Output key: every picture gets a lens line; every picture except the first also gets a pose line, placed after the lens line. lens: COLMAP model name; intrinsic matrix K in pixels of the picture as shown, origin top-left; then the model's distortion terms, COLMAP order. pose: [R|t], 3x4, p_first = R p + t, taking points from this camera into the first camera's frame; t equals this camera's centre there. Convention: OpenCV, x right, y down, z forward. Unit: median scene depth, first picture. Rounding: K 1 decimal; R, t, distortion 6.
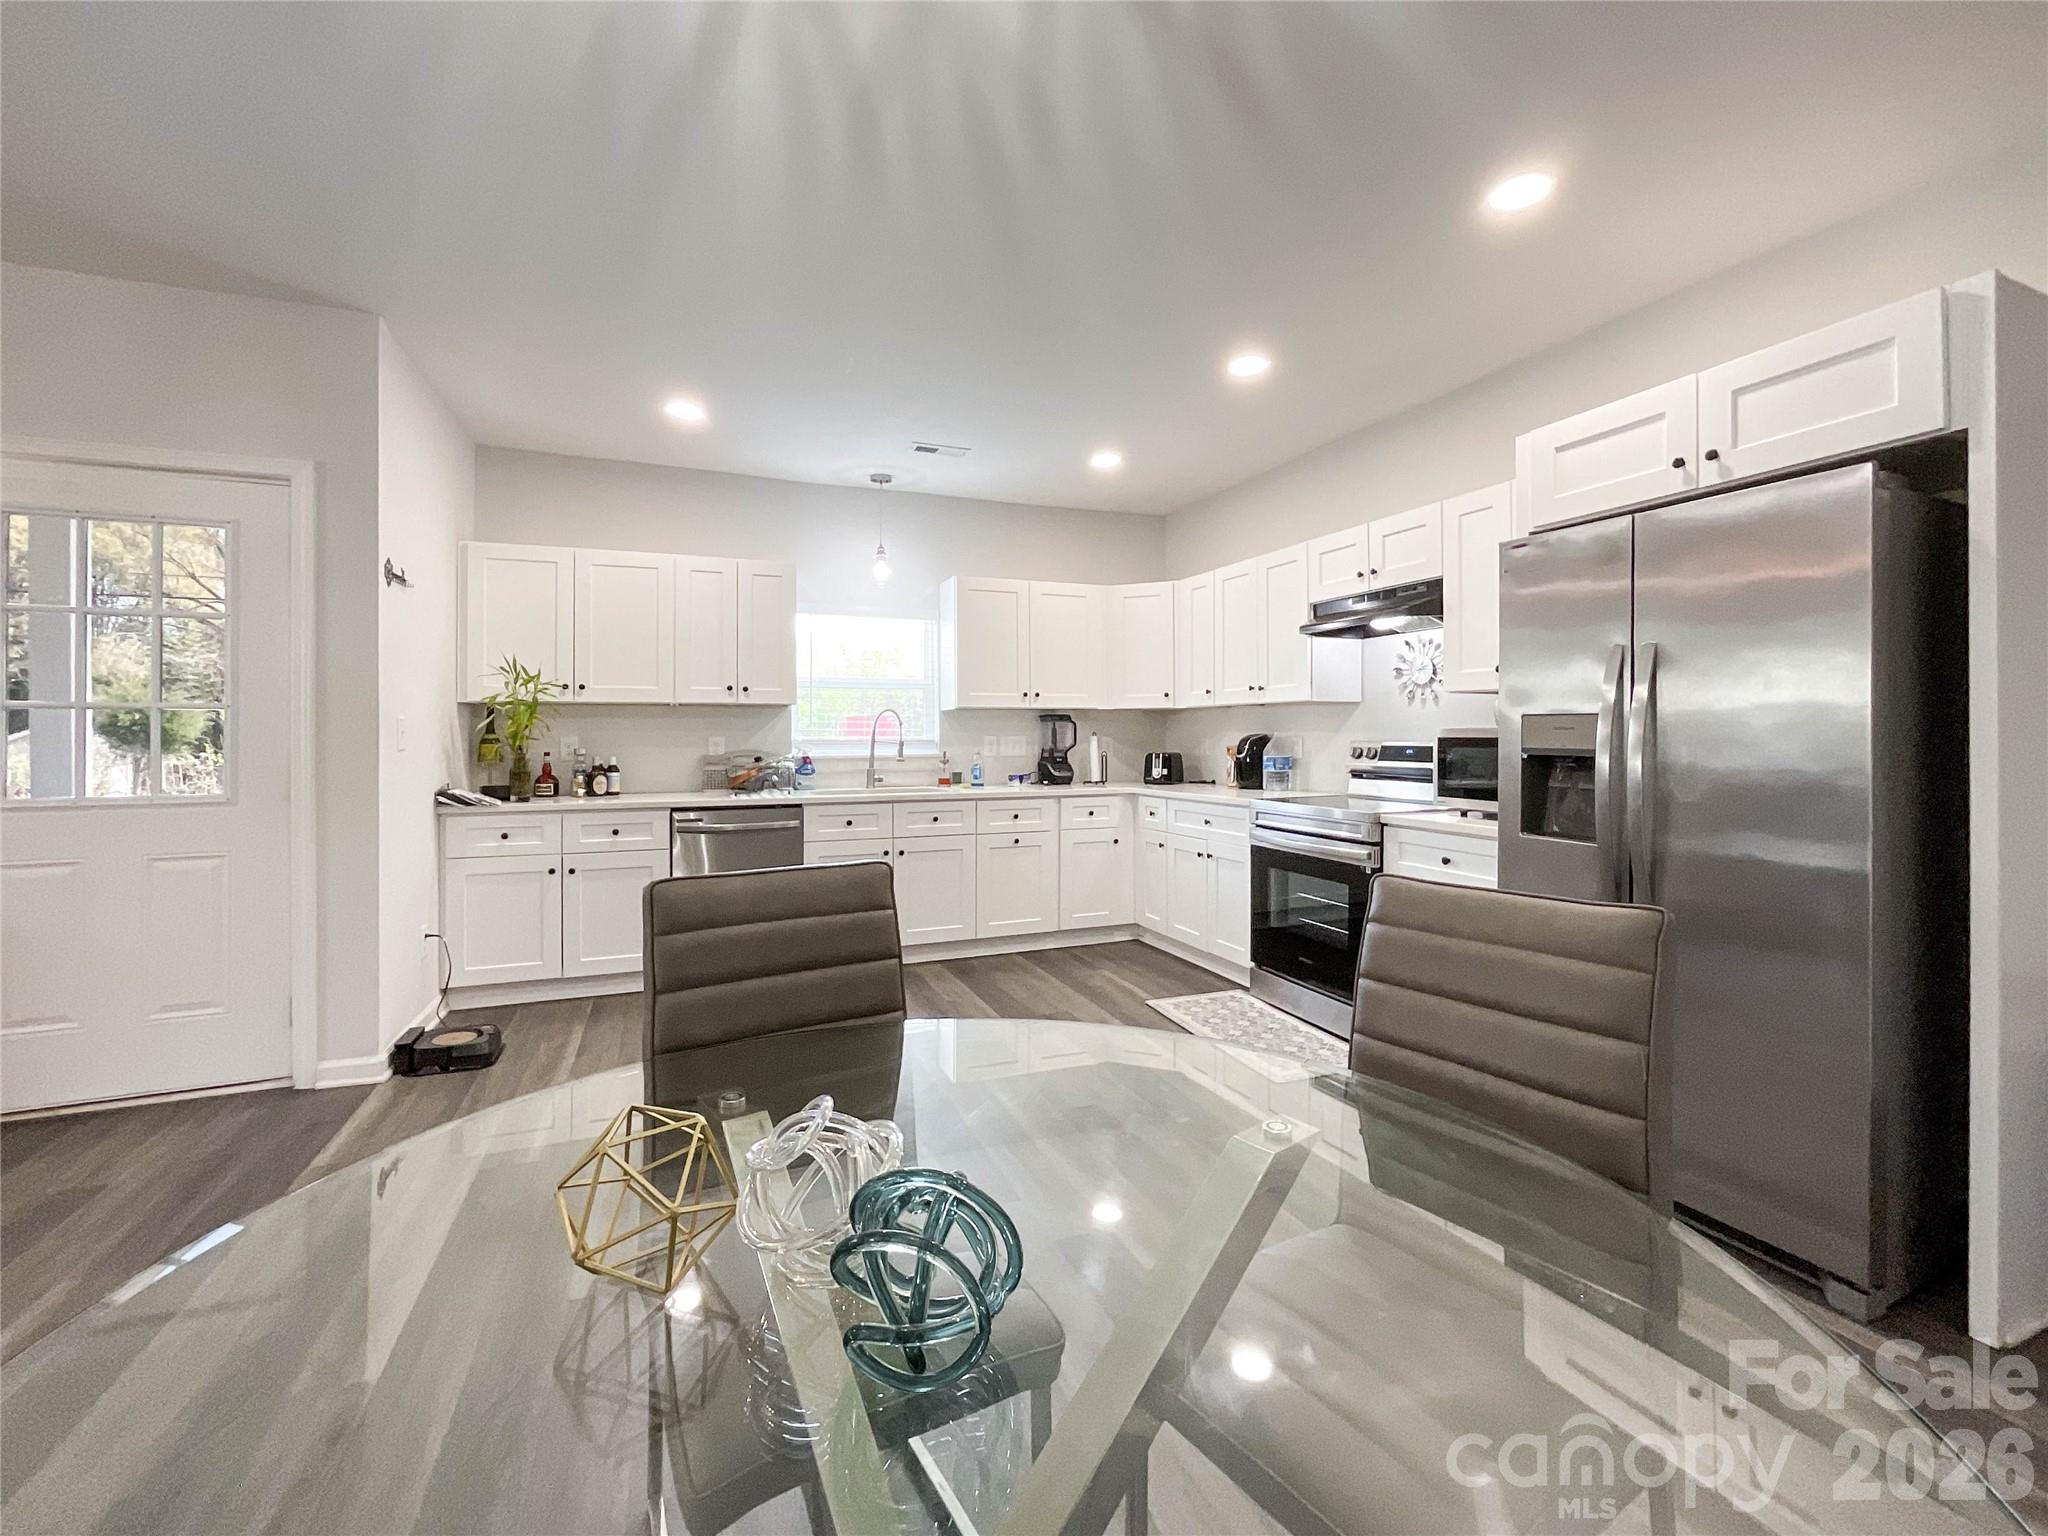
lens RADIAL K [[864.2, 0, 1027.0], [0, 864.2, 729.9], [0, 0, 1]] dist [-0.002419, -0.000216]
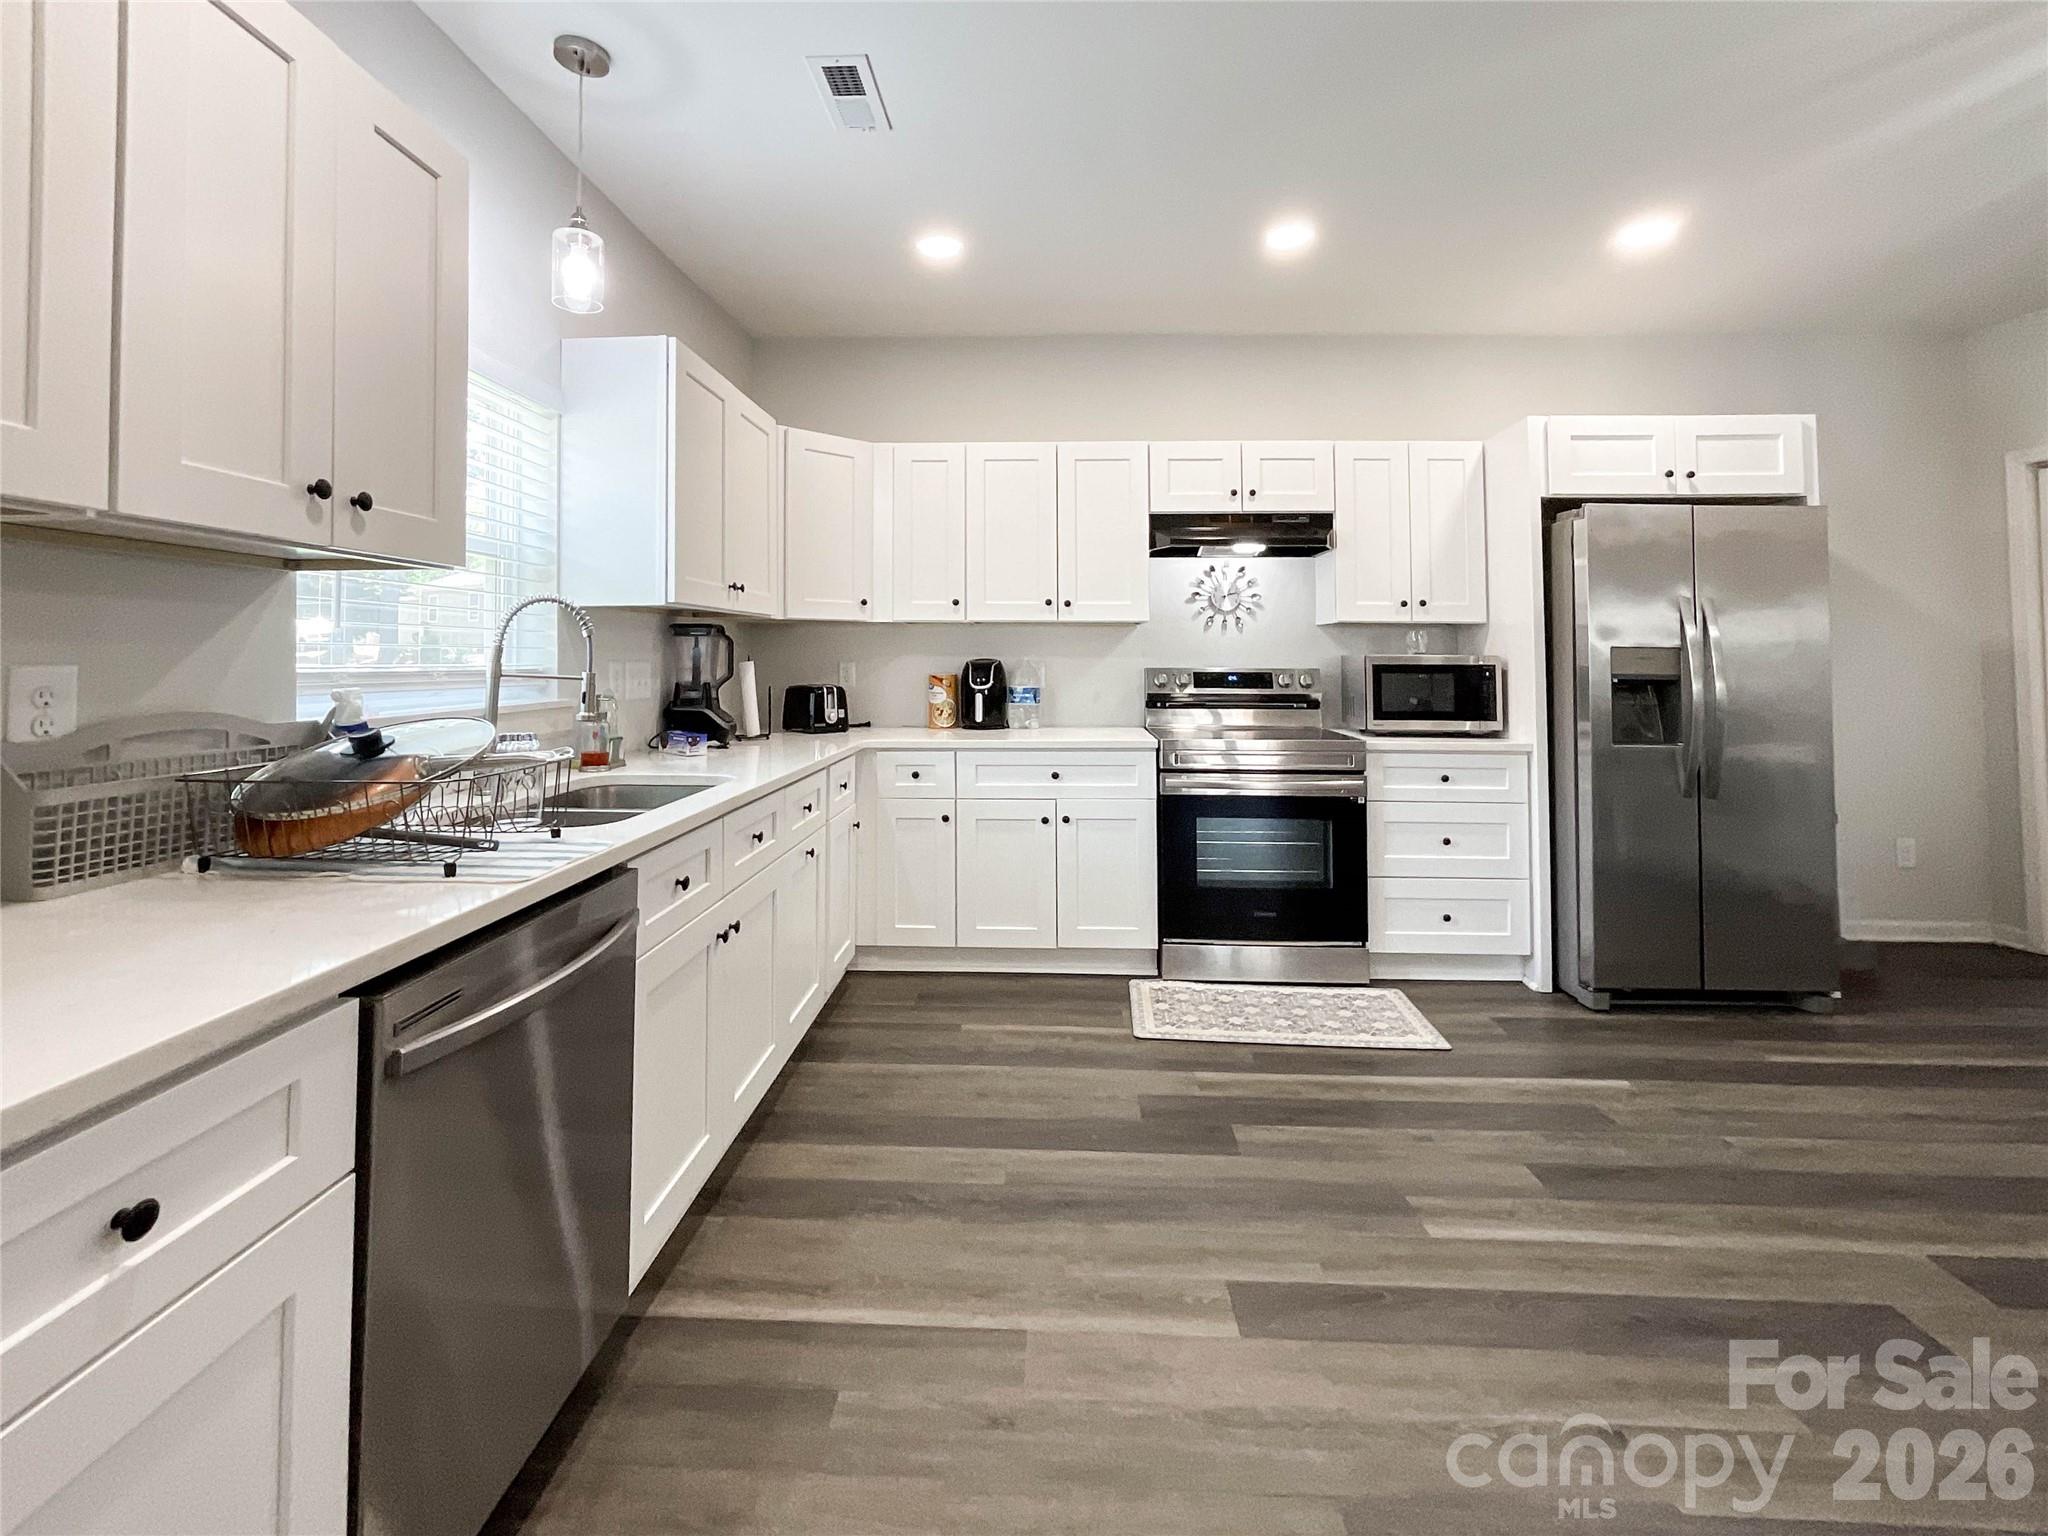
lens RADIAL K [[899.3, 0, 1022.2], [0, 899.3, 629.1], [0, 0, 1]] dist [-0.002488, 0.000141]
pose [[0.408370, 0.032602, 0.912234, -0.503773], [-0.009334, 0.999459, -0.031541, 0.003161], [-0.912769, 0.004365, 0.408453, 0.670871]]
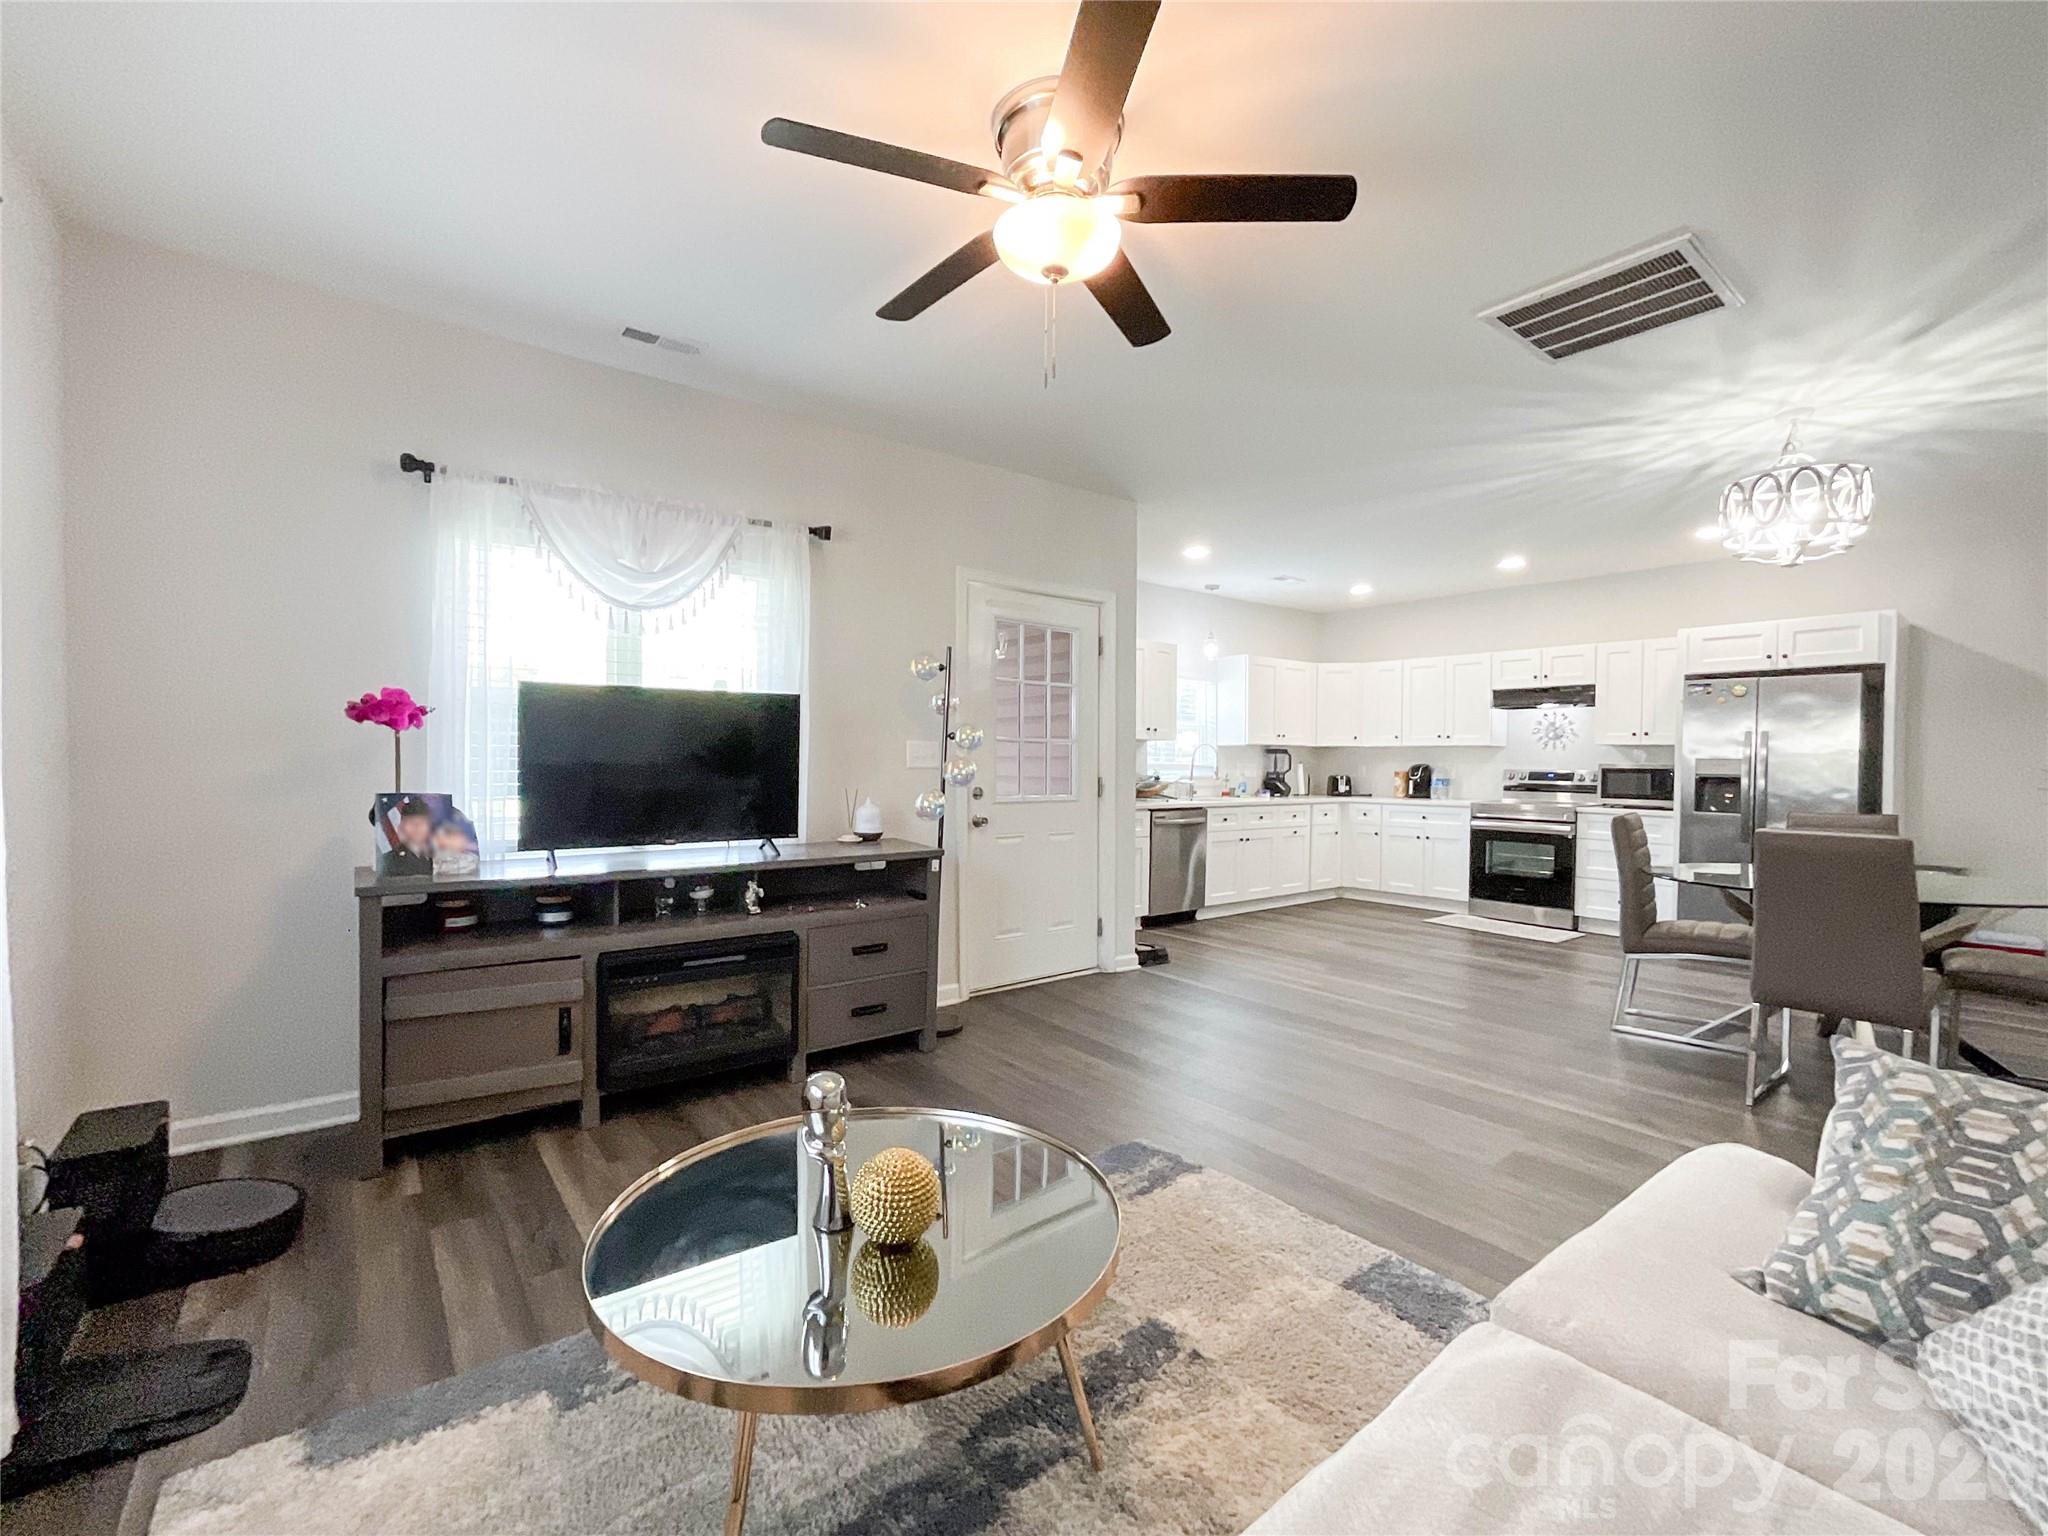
lens RADIAL K [[876.8, 0, 1040.6], [0, 876.8, 773.3], [0, 0, 1]] dist [-0.026685, 0.020329]
pose [[0.956639, 0.008465, 0.291152, -0.934347], [-0.014807, 0.999699, 0.019585, 0.000761], [-0.290898, -0.023047, 0.956476, -0.364382]]
